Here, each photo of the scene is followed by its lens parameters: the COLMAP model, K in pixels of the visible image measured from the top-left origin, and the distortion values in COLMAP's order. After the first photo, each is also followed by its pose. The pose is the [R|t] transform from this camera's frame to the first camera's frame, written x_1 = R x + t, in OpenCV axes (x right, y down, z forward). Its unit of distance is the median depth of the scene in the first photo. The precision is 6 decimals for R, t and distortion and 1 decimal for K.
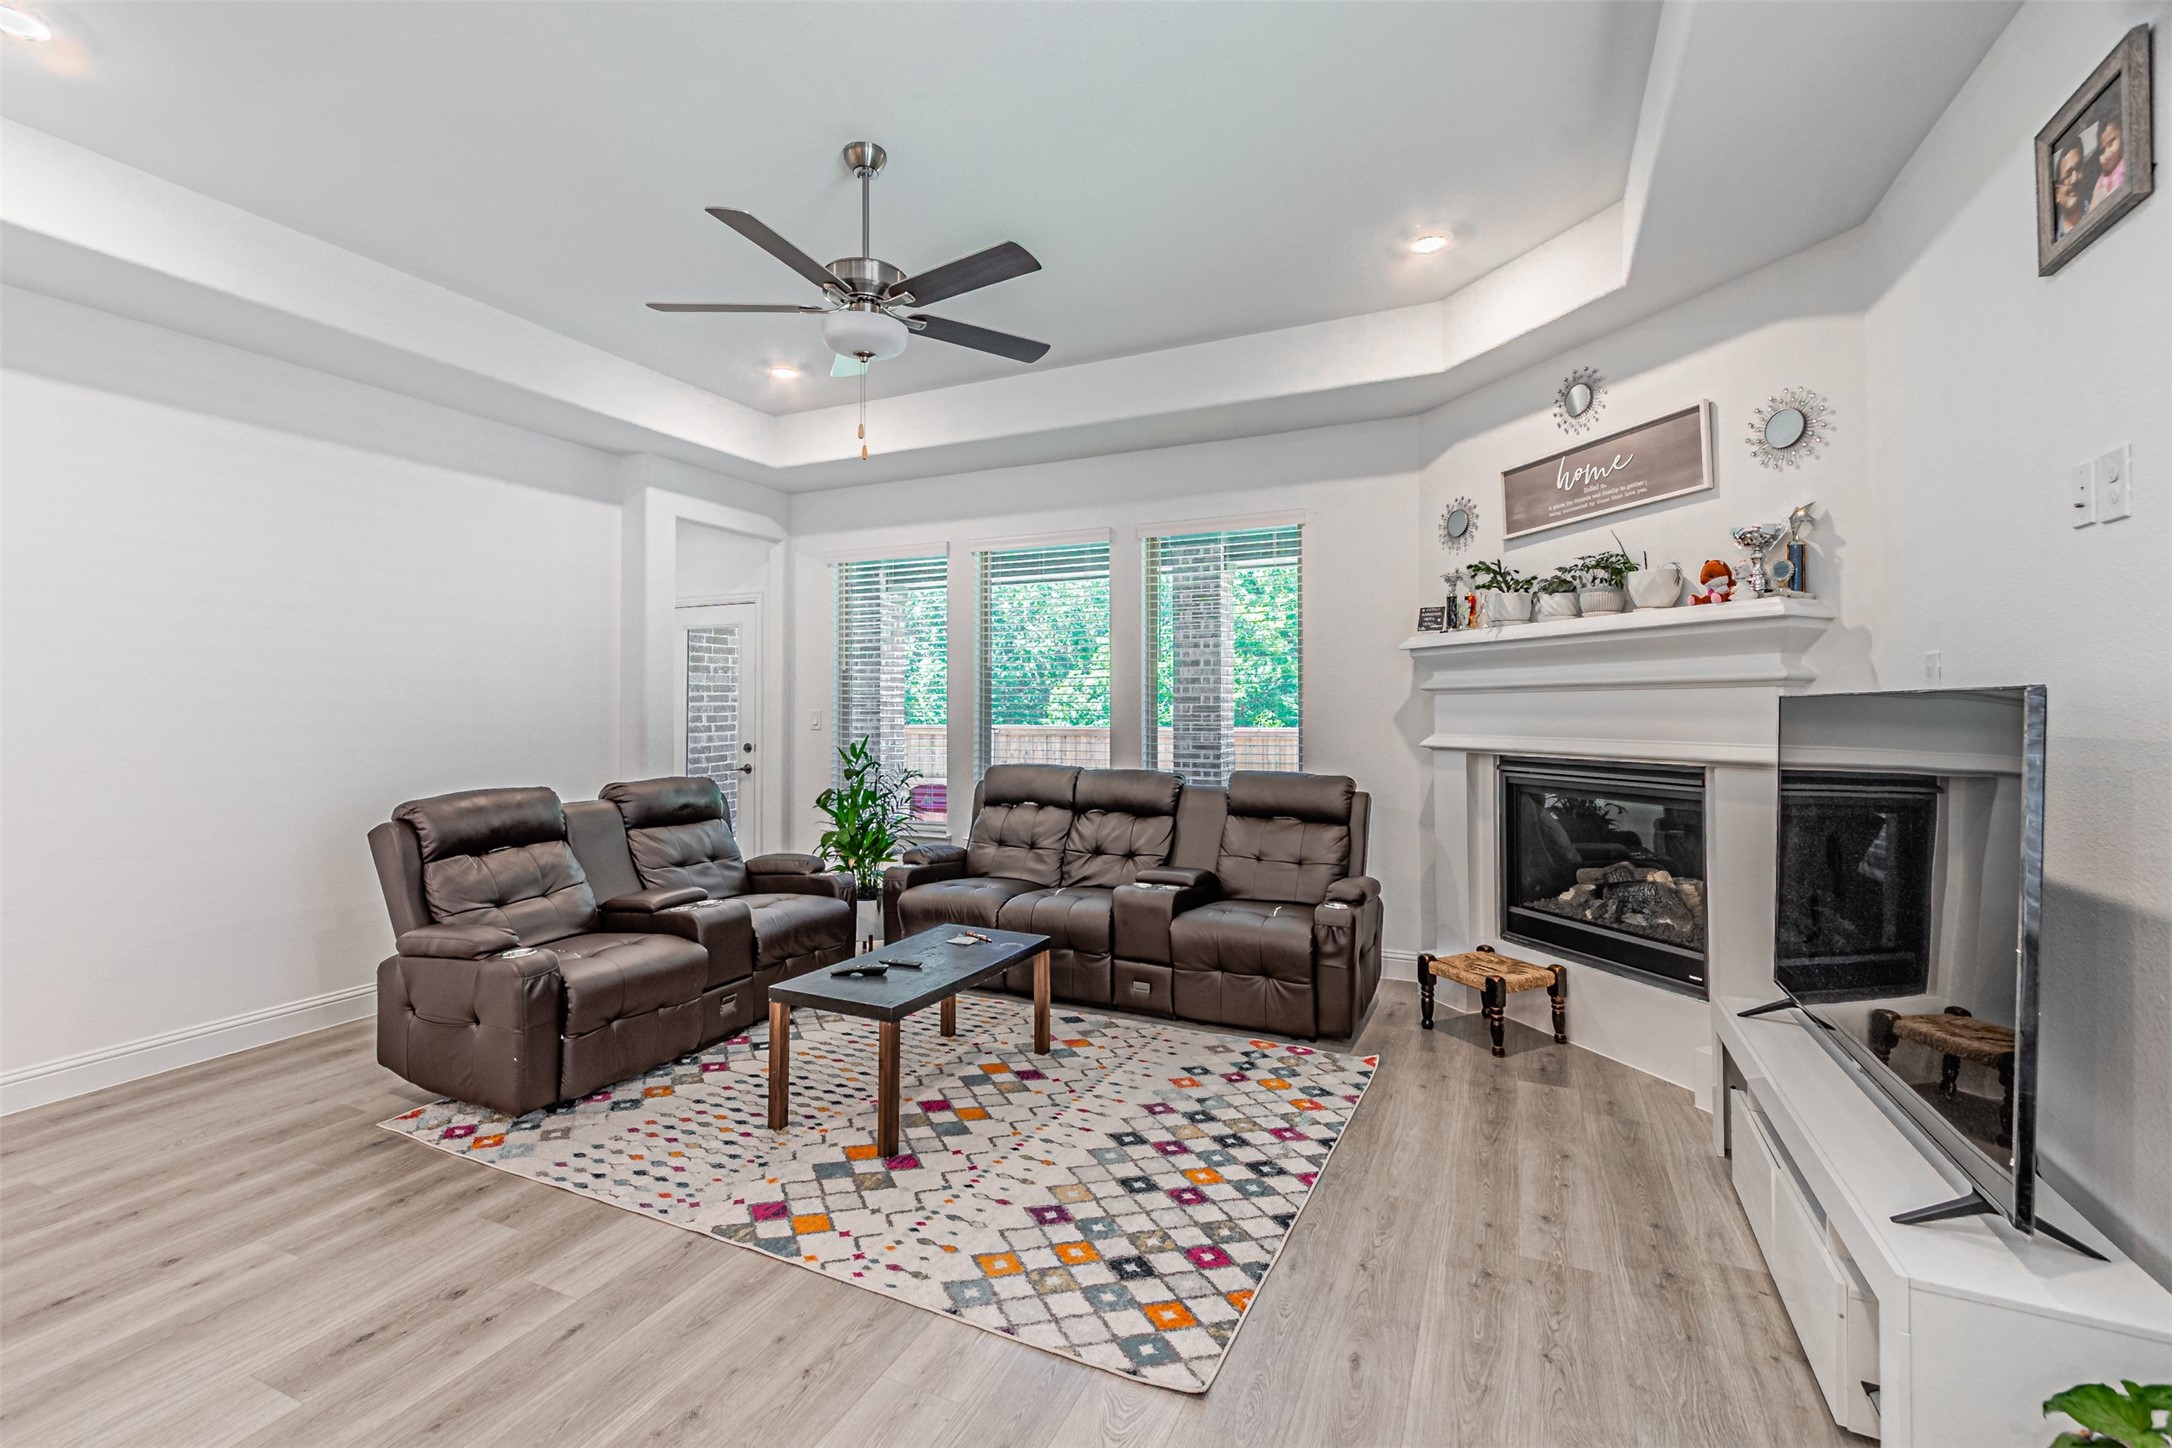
lens RADIAL K [[958.9, 0, 1061.8], [0, 958.9, 689.2], [0, 0, 1]] dist [0.003741, 0.000087]
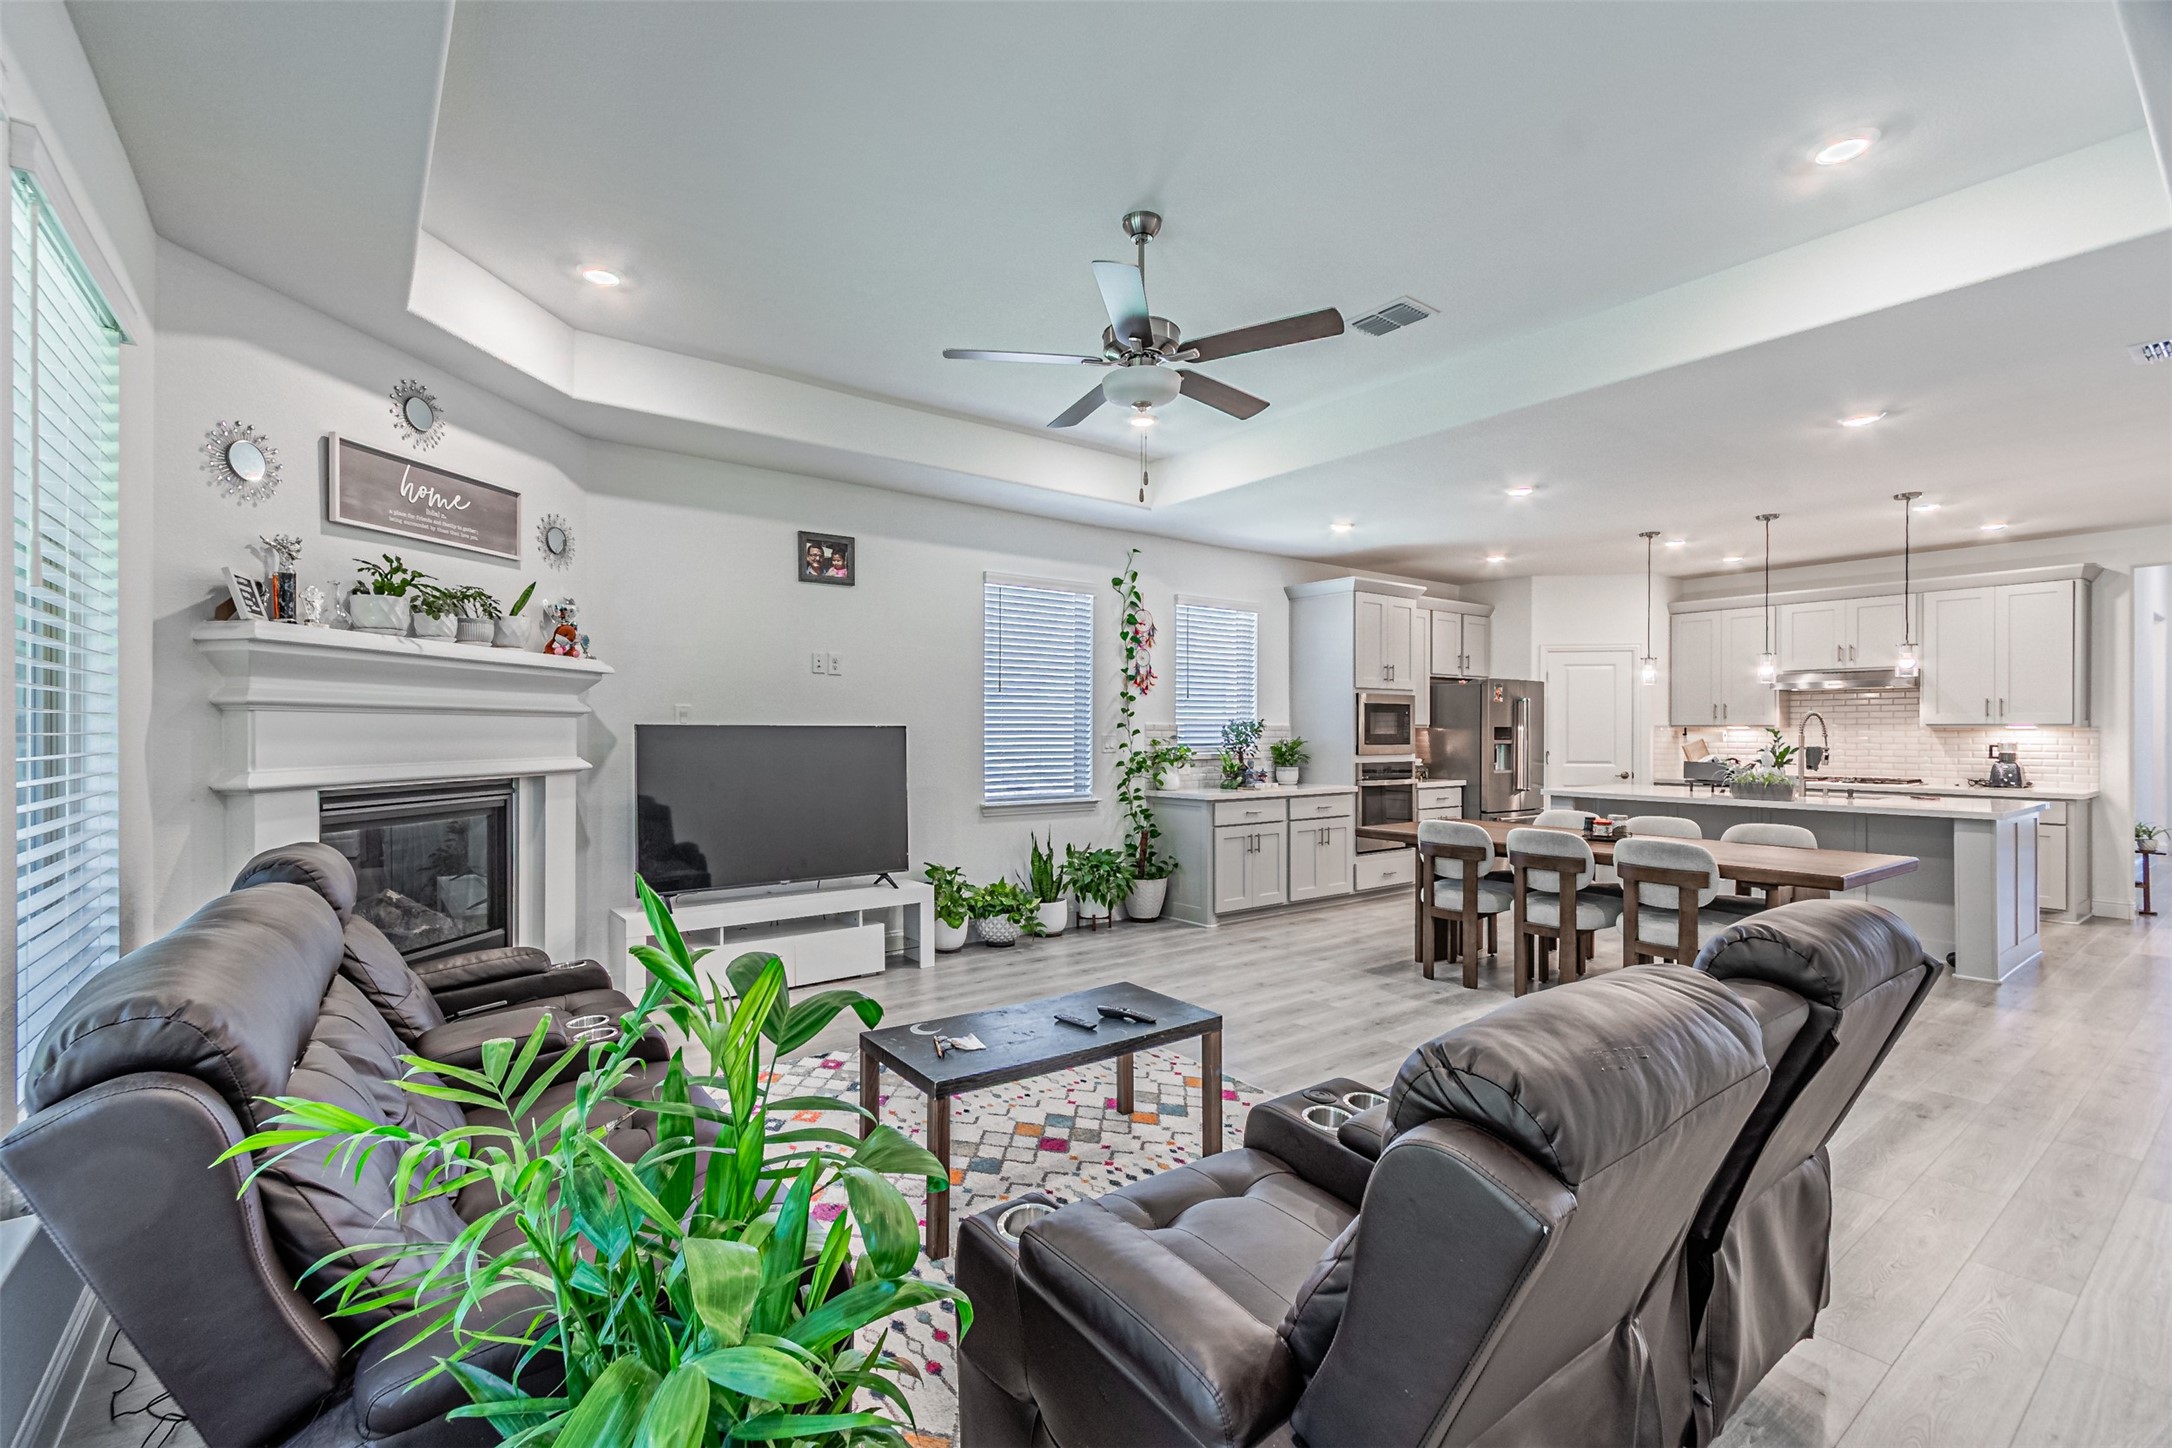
lens RADIAL K [[947.2, 0, 1058.9], [0, 947.2, 731.1], [0, 0, 1]] dist [0.004203, -0.000727]
pose [[-0.882659, 0.000484, 0.470013, -0.603379], [-0.009998, 0.999754, -0.019805, 0.039646], [-0.469907, -0.022180, -0.882437, 1.908718]]
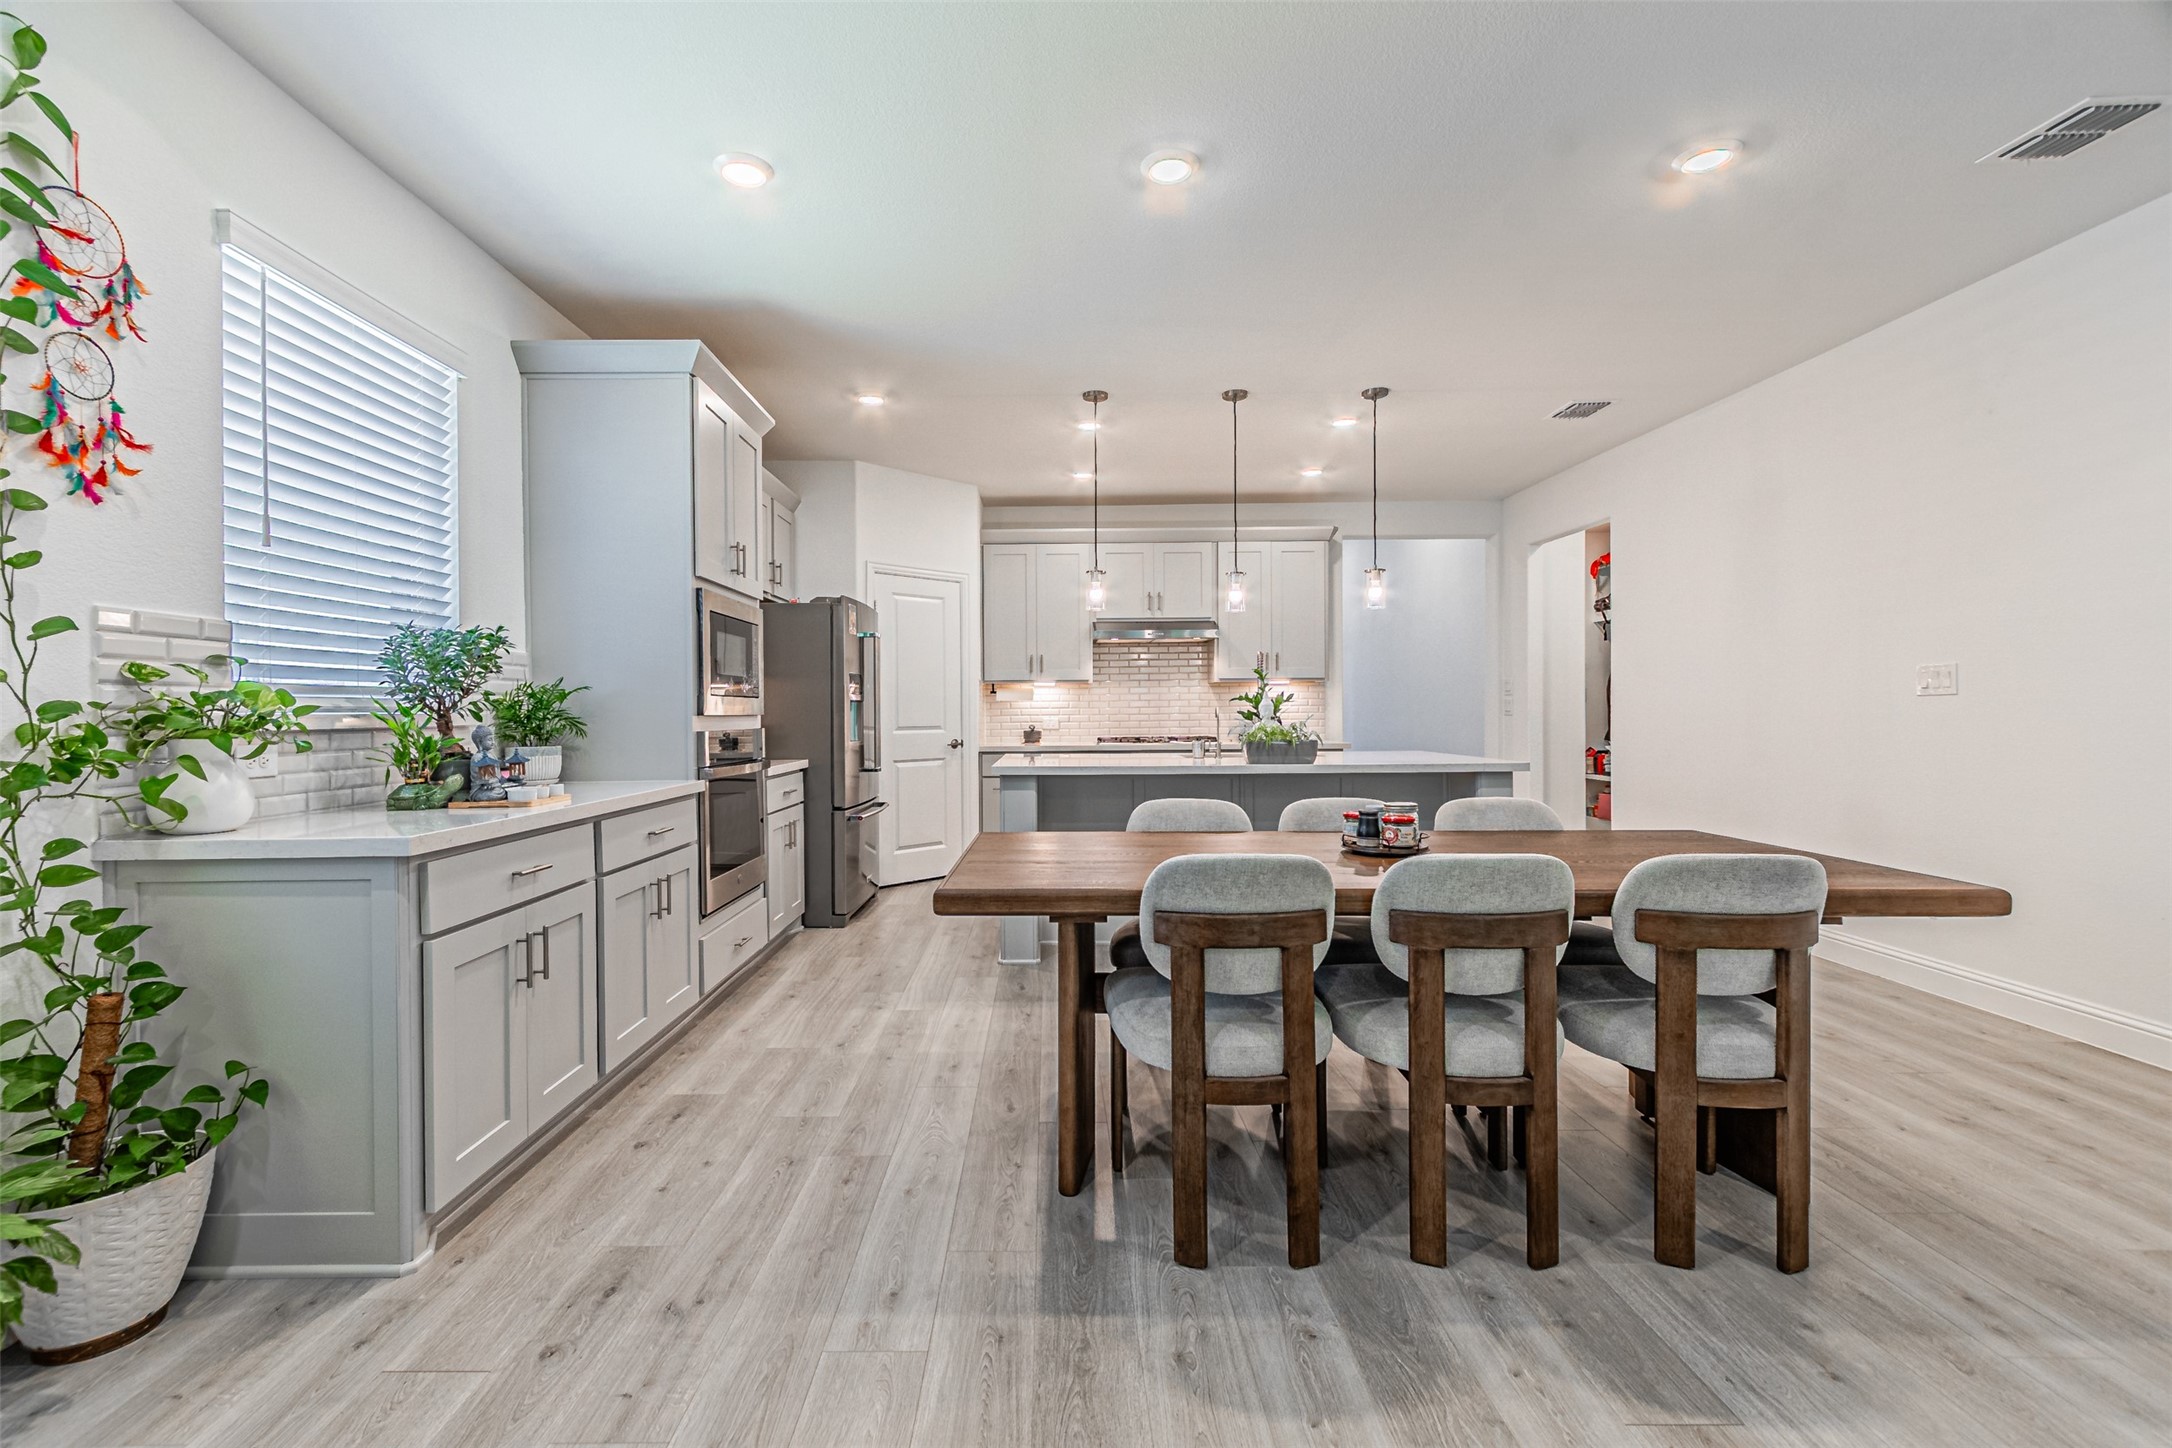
lens RADIAL K [[949.5, 0, 1041.6], [0, 949.5, 715.4], [0, 0, 1]] dist [0.000593, 0.000241]
pose [[-0.906587, 0.009843, -0.421905, -0.036667], [0.017434, 0.999748, -0.014139, 0.068518], [0.421660, -0.020173, -0.906530, 0.677557]]
